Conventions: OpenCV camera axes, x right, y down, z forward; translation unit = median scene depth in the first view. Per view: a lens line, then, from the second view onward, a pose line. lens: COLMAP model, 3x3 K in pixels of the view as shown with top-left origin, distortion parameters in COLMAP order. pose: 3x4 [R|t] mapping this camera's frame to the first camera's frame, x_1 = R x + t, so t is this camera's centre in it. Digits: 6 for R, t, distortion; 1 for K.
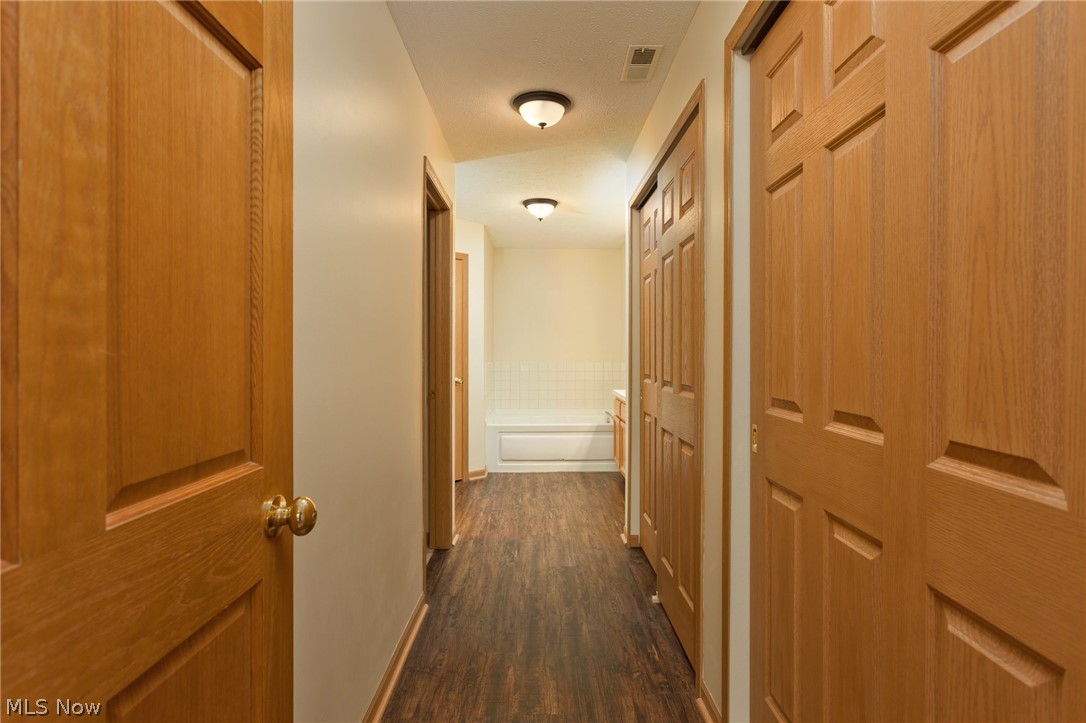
lens RADIAL K [[571.6, 0, 545.6], [0, 571.6, 356.6], [0, 0, 1]] dist [-0.003437, -0.000400]
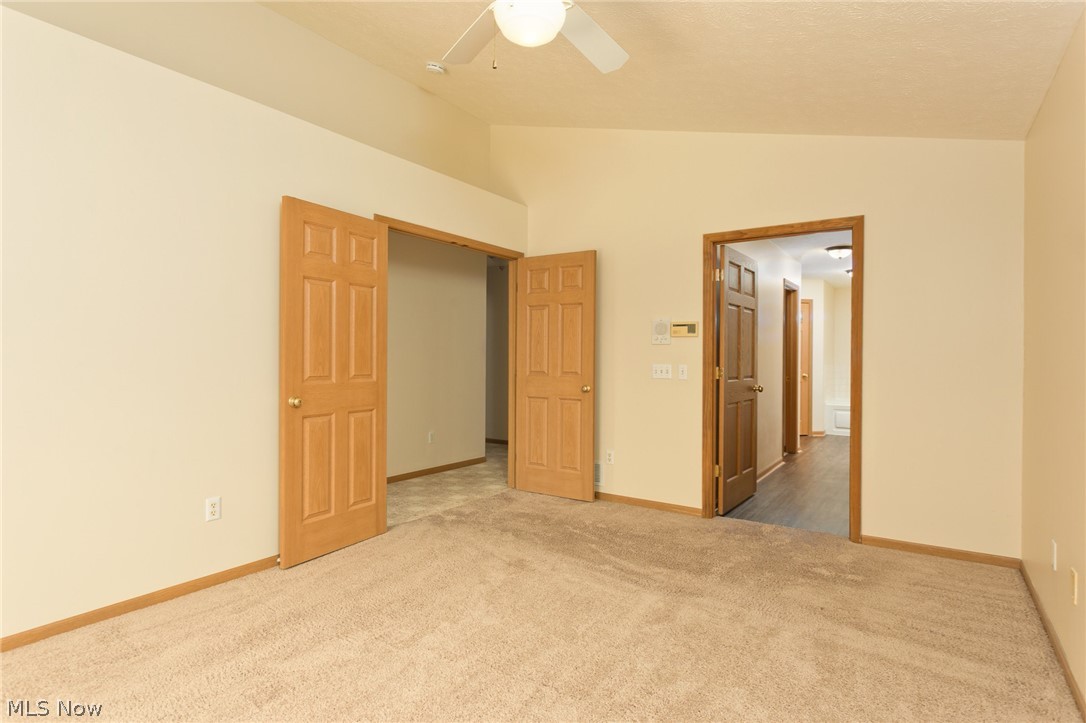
lens RADIAL K [[571.6, 0, 541.9], [0, 571.6, 355.6], [0, 0, 1]] dist [-0.003437, -0.000400]
pose [[0.818920, 0.005723, -0.573879, 0.169591], [-0.008196, 0.999965, -0.001724, -0.005504], [0.573849, 0.006115, 0.818938, -0.786097]]
